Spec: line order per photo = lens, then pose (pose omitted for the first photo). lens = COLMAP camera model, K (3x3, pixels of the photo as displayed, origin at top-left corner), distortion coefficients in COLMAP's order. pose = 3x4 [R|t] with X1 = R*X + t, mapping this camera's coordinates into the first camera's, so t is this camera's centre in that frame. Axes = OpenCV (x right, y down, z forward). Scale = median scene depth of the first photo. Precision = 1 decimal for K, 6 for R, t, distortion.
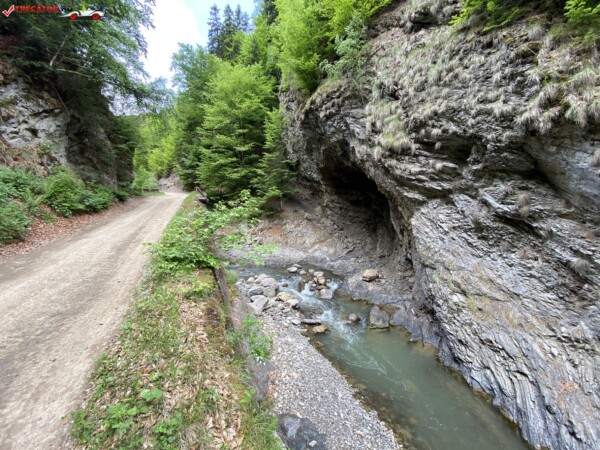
lens RADIAL K [[245.8, 0, 301.2], [0, 245.8, 226.6], [0, 0, 1]] dist [0.051153, -0.046616]
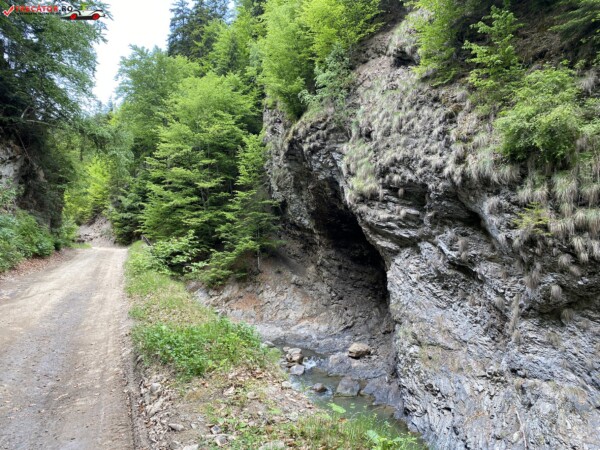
lens RADIAL K [[461.9, 0, 300.0], [0, 461.9, 225.0], [0, 0, 1]] dist [0.067712, -0.069257]
pose [[0.999063, 0.006624, -0.042762, 0.208277], [-0.014942, 0.980241, -0.197242, 0.137981], [0.040611, 0.197696, 0.979422, -0.647613]]
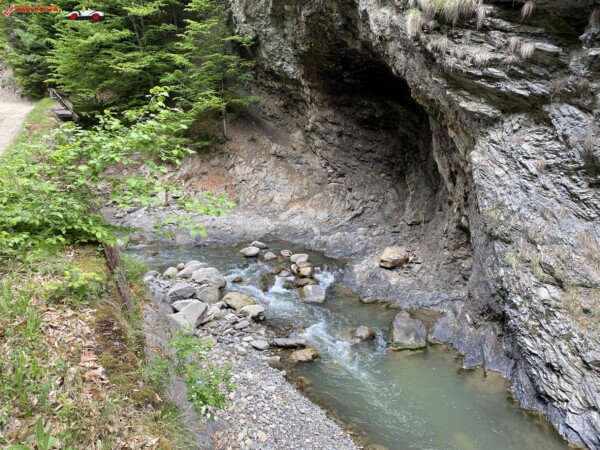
lens RADIAL K [[461.9, 0, 300.0], [0, 461.9, 225.0], [0, 0, 1]] dist [0.067712, -0.069257]
pose [[0.996812, -0.017038, 0.077945, -0.008584], [0.007938, 0.993264, 0.115603, 0.006389], [-0.079390, -0.114615, 0.990233, 0.010280]]
